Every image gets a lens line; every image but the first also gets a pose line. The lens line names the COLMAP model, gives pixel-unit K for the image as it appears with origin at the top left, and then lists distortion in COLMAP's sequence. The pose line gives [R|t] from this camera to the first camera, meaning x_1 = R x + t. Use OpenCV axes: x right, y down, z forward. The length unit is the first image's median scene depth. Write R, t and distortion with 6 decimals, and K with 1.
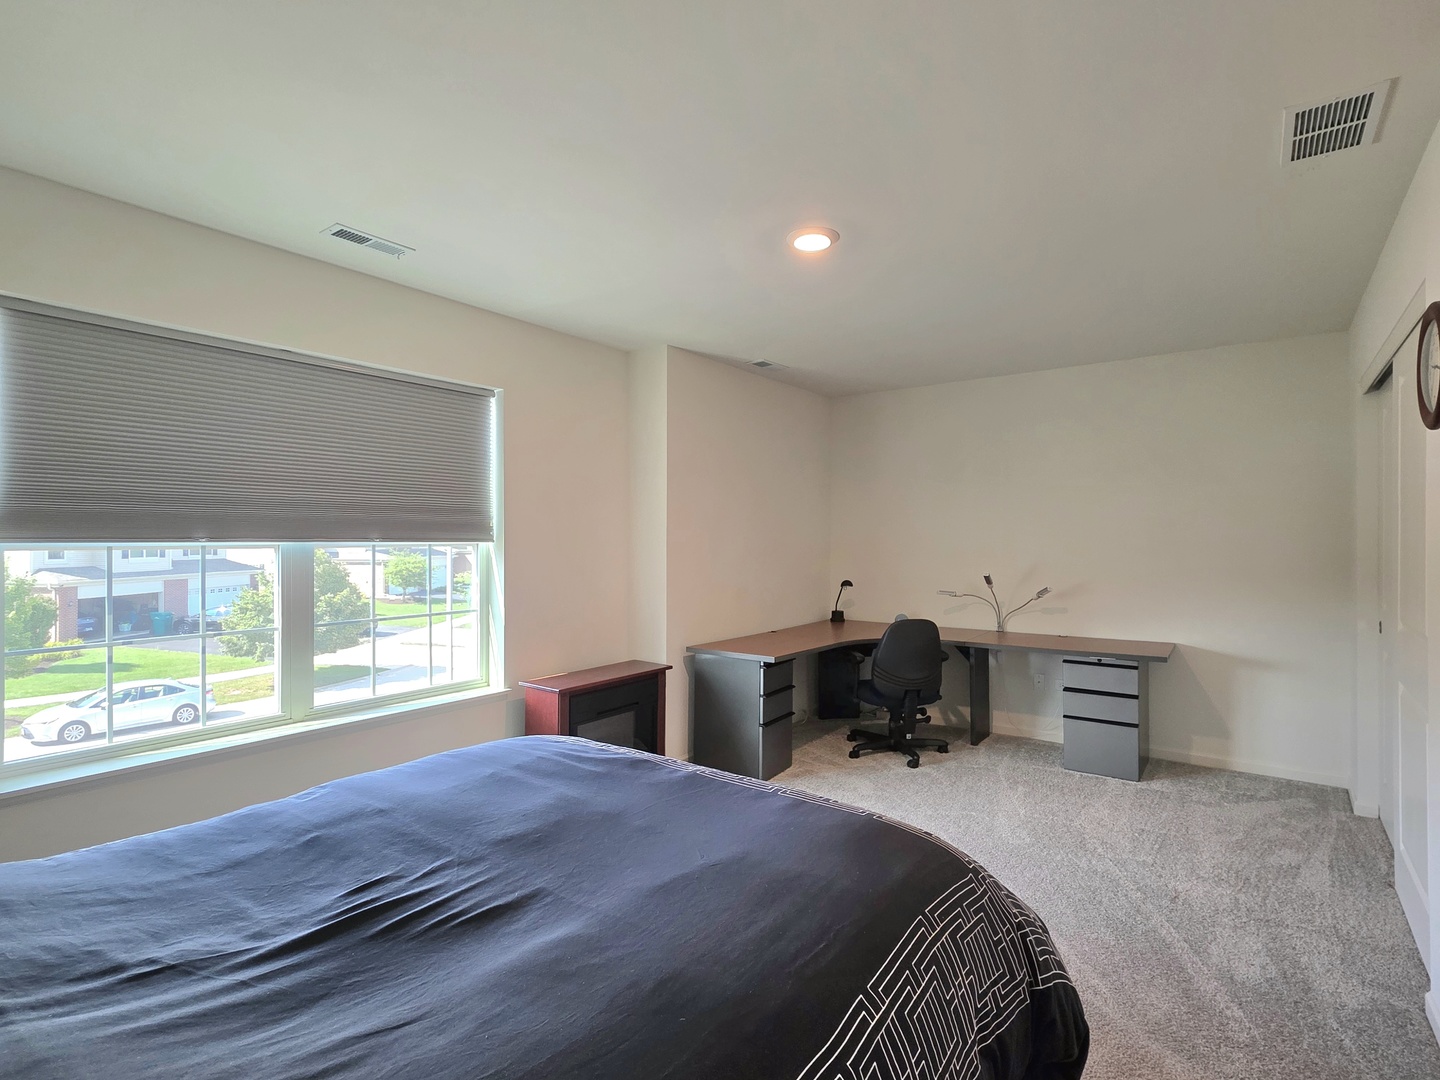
lens RADIAL K [[701.1, 0, 720.0], [0, 701.1, 540.0], [0, 0, 1]] dist [-0.000299, -0.000086]
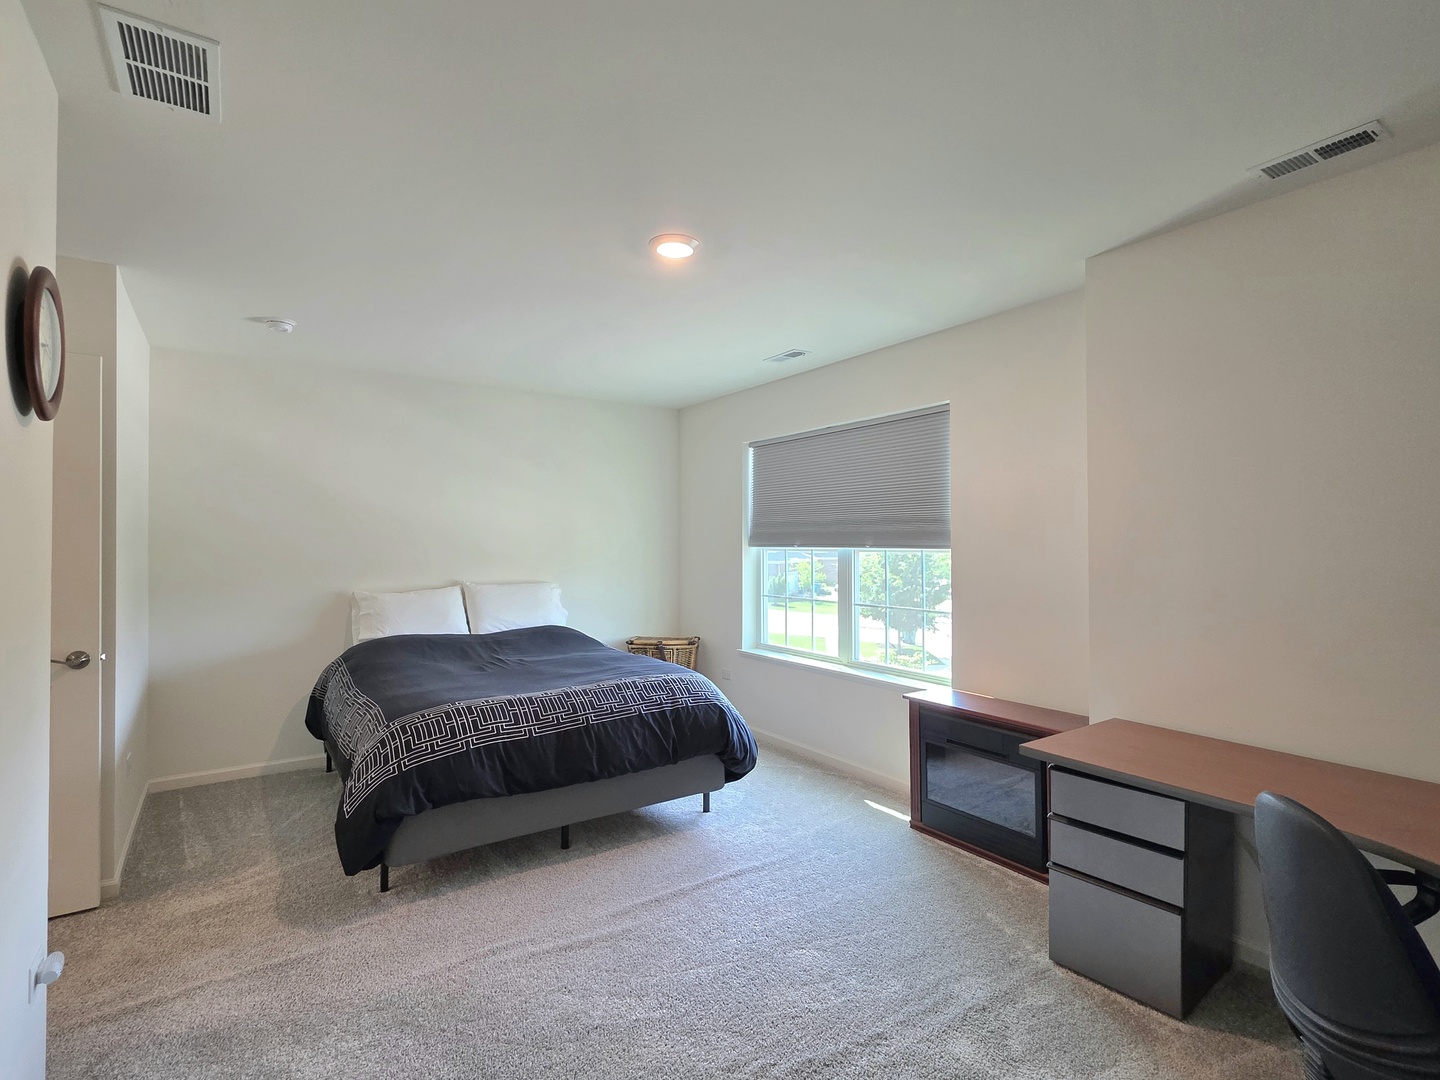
lens RADIAL K [[701.1, 0, 720.0], [0, 701.1, 540.0], [0, 0, 1]] dist [-0.000299, -0.000086]
pose [[-0.304010, -0.002725, -0.952665, 0.949565], [0.001313, 0.999994, -0.003279, -0.009013], [0.952668, -0.002247, -0.304005, 1.222521]]
